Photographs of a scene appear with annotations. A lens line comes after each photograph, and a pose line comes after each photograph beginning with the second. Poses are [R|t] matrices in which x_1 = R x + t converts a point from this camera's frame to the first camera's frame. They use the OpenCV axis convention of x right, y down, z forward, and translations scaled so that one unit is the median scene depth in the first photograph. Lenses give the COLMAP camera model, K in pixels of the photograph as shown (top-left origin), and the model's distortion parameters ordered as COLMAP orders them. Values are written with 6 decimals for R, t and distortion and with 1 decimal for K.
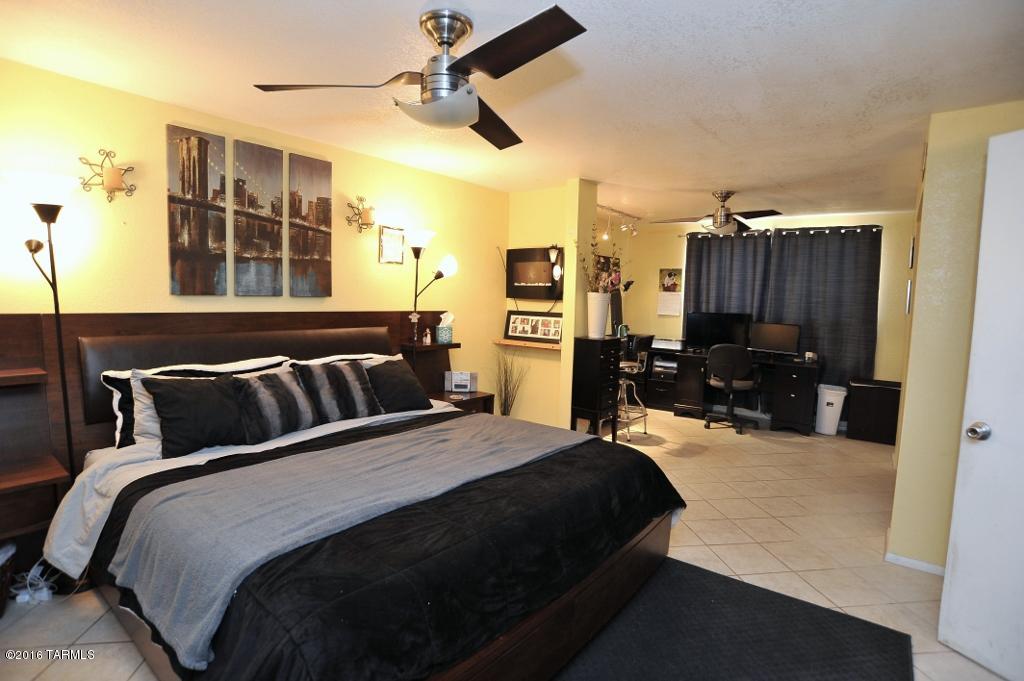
lens RADIAL K [[532.0, 0, 509.4], [0, 532.0, 343.6], [0, 0, 1]] dist [-0.080597, 0.023064]
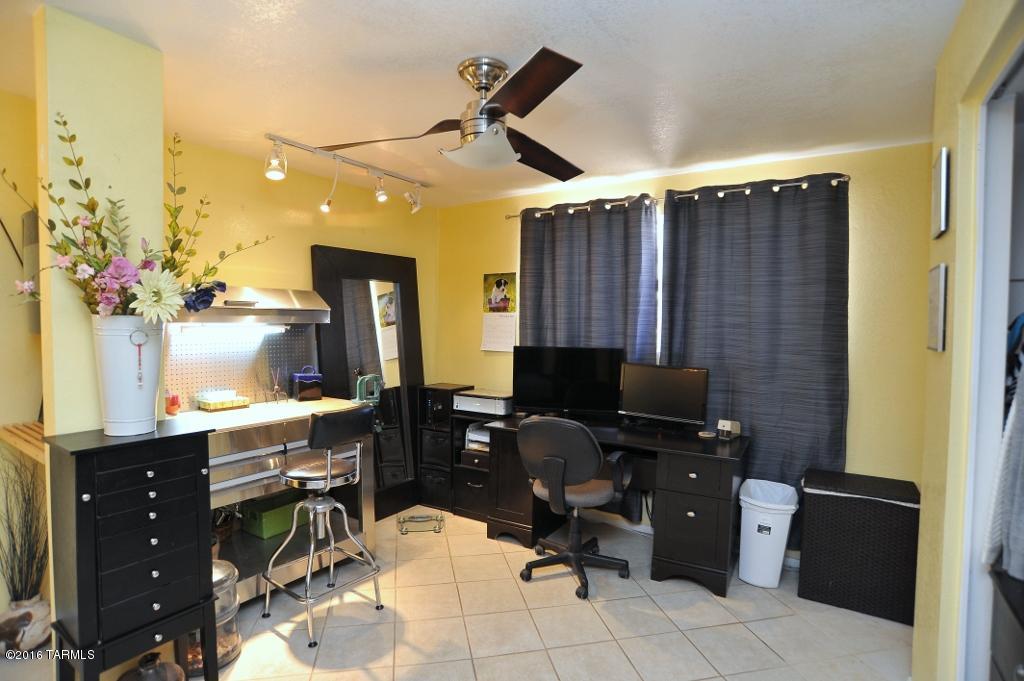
lens RADIAL K [[532.0, 0, 513.6], [0, 532.0, 339.3], [0, 0, 1]] dist [-0.080597, 0.023064]
pose [[0.997125, -0.018800, 0.073404, 0.328456], [0.022739, 0.998324, -0.053211, -0.042055], [-0.072281, 0.054727, 0.995882, 0.484453]]
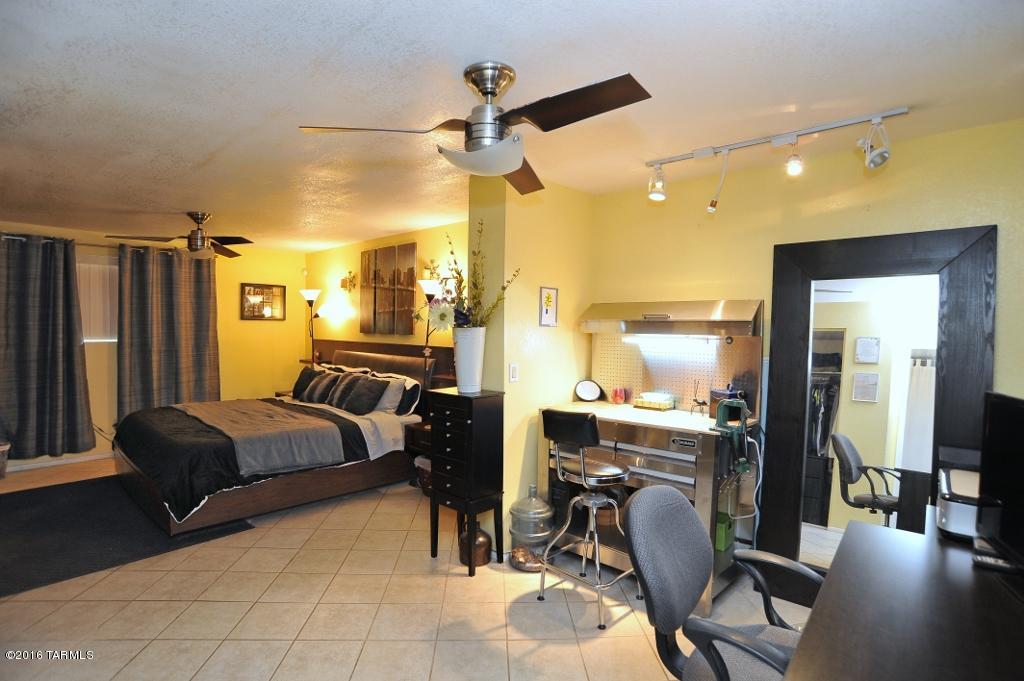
lens RADIAL K [[532.0, 0, 512.3], [0, 532.0, 341.4], [0, 0, 1]] dist [-0.080597, 0.023064]
pose [[-0.115961, 0.005462, -0.993239, 0.678704], [-0.099705, 0.994870, 0.017112, -0.075801], [0.988237, 0.101015, -0.114822, 0.900128]]
